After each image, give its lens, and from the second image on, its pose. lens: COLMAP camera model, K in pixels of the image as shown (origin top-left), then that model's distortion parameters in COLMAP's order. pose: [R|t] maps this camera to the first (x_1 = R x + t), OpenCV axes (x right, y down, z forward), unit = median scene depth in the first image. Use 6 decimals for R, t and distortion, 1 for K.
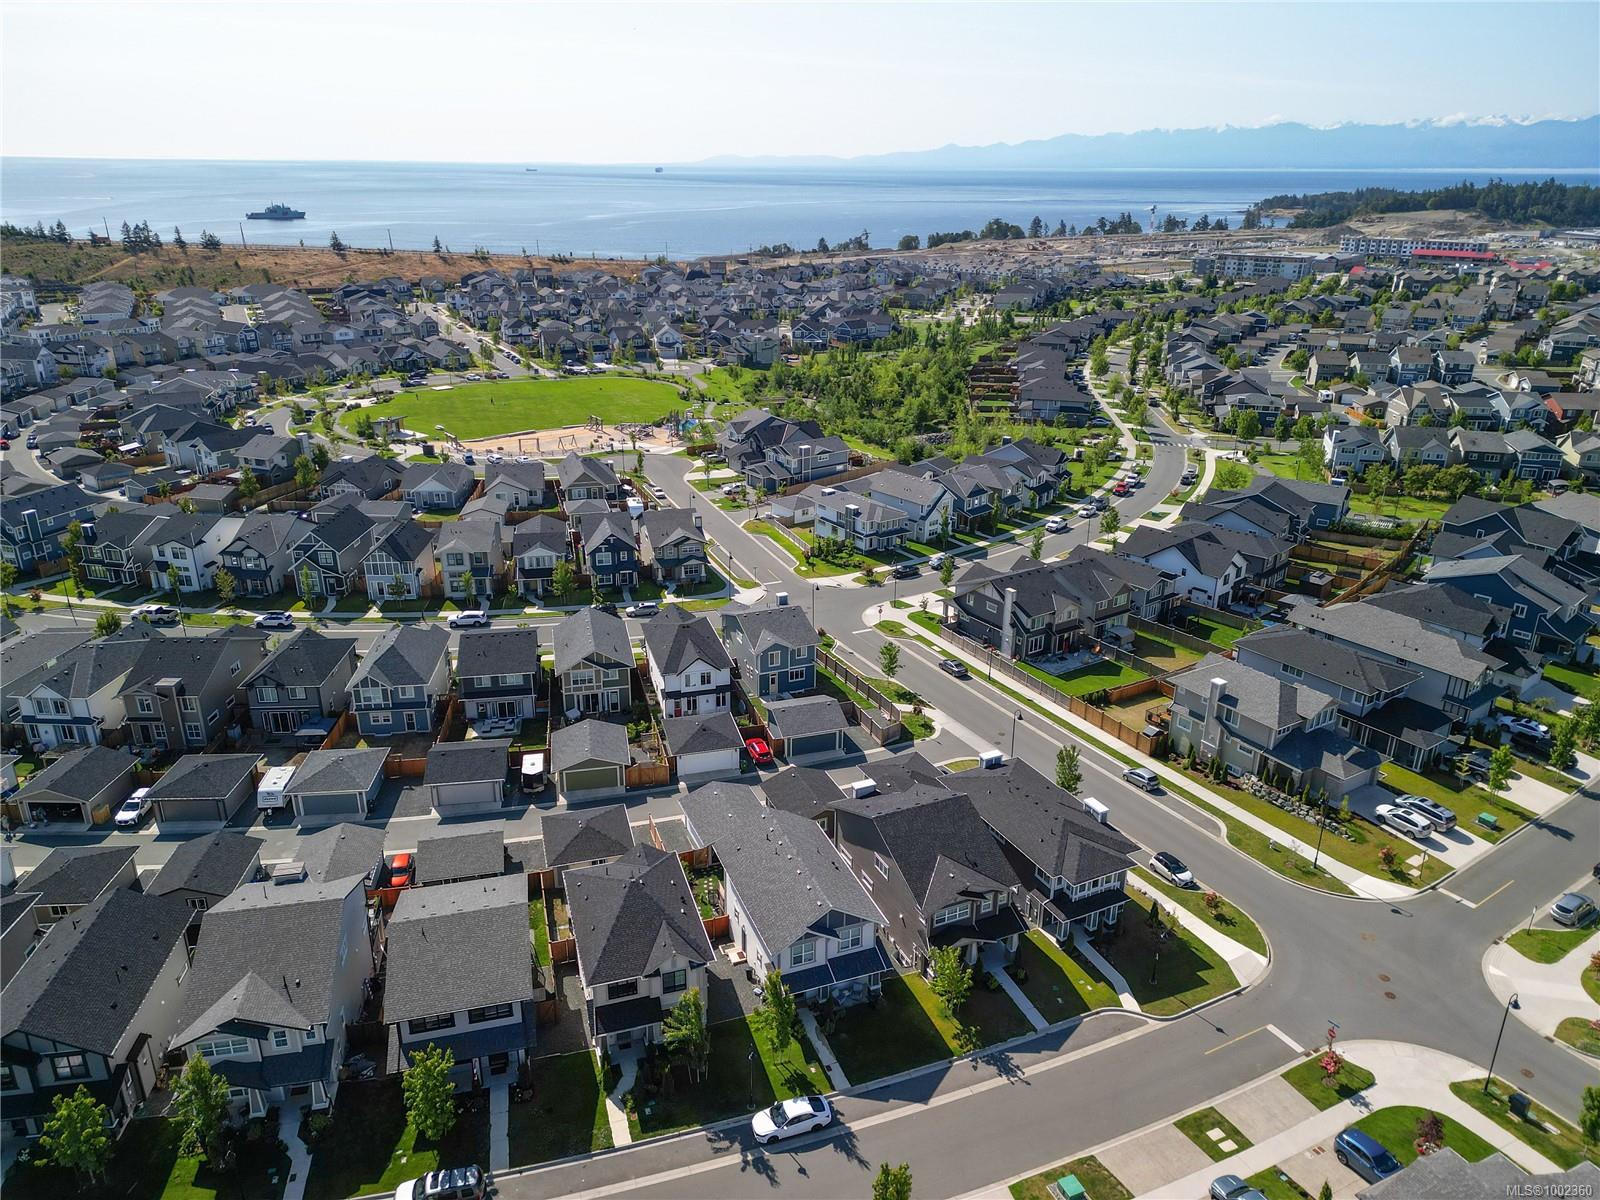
lens RADIAL K [[1117.0, 0, 800.0], [0, 1117.0, 600.0], [0, 0, 1]] dist [0.105519, -0.114388]
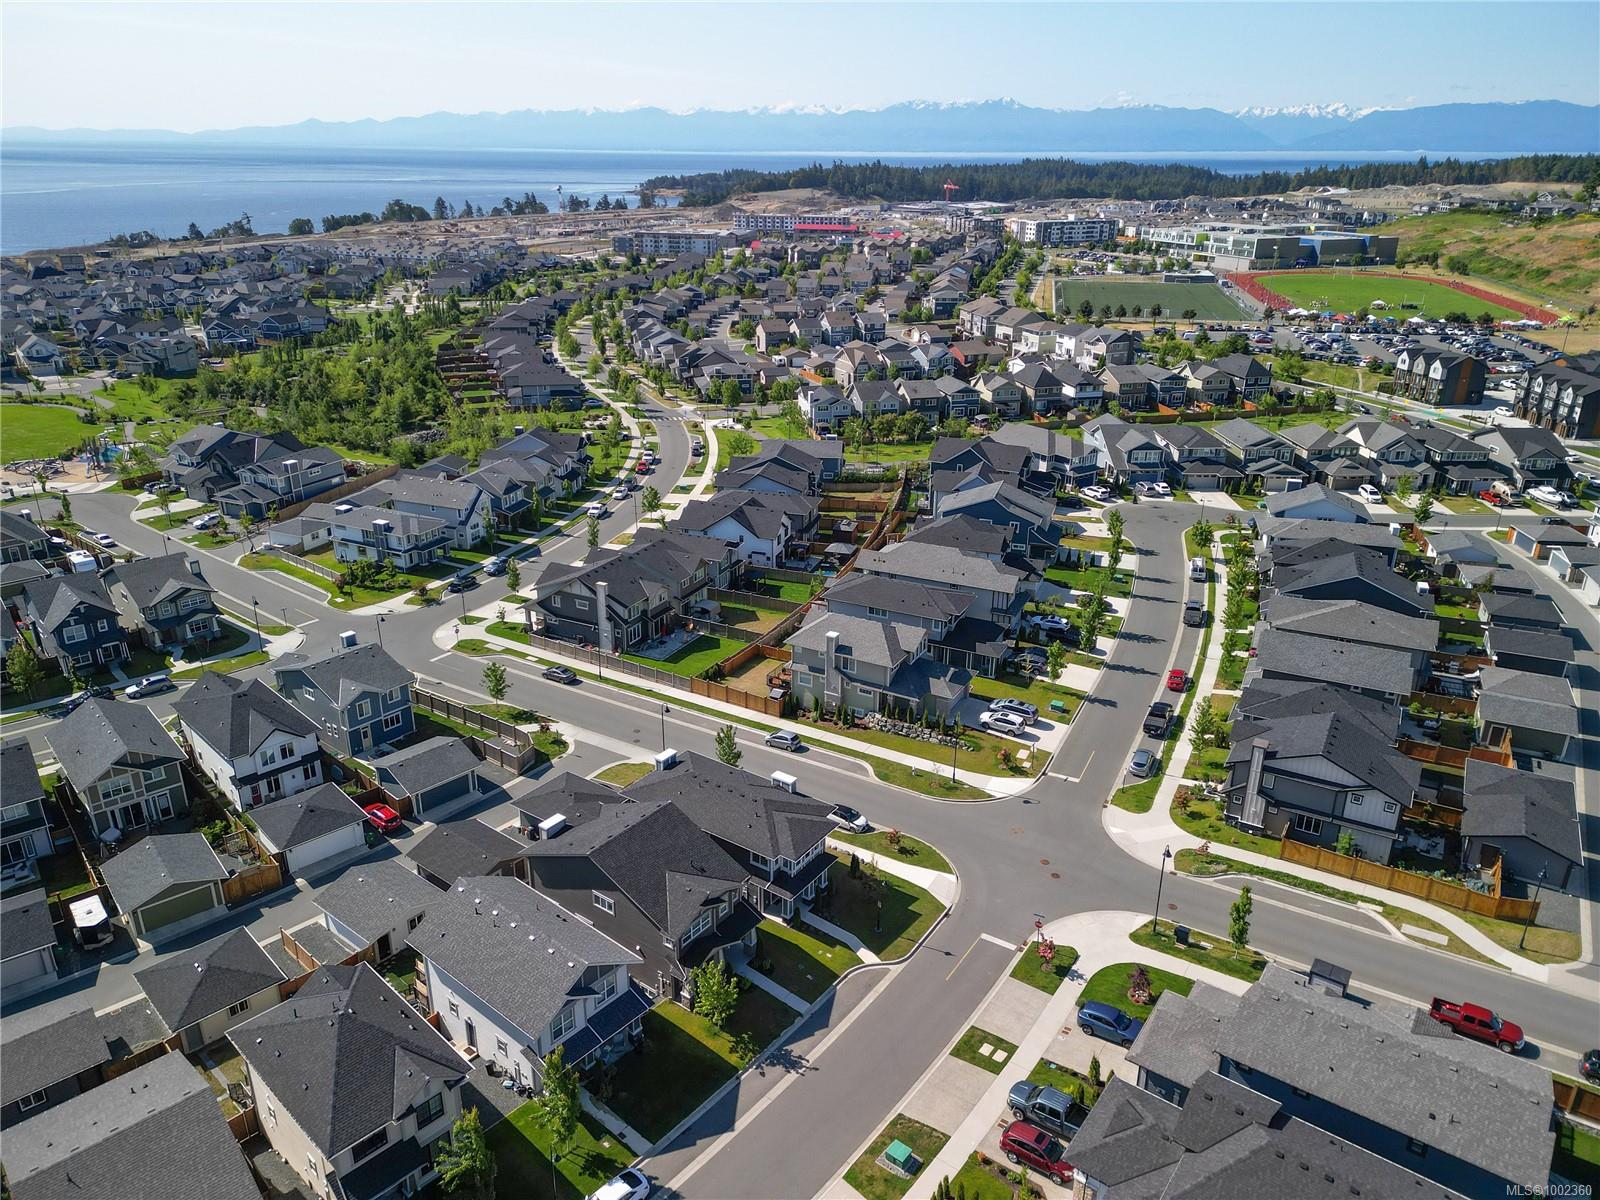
lens RADIAL K [[1117.0, 0, 800.0], [0, 1117.0, 600.0], [0, 0, 1]] dist [0.105519, -0.114388]
pose [[0.877205, -0.180448, 0.444915, -0.085584], [0.173649, 0.983192, 0.056391, -0.017861], [-0.447613, 0.027793, 0.893795, 0.050826]]
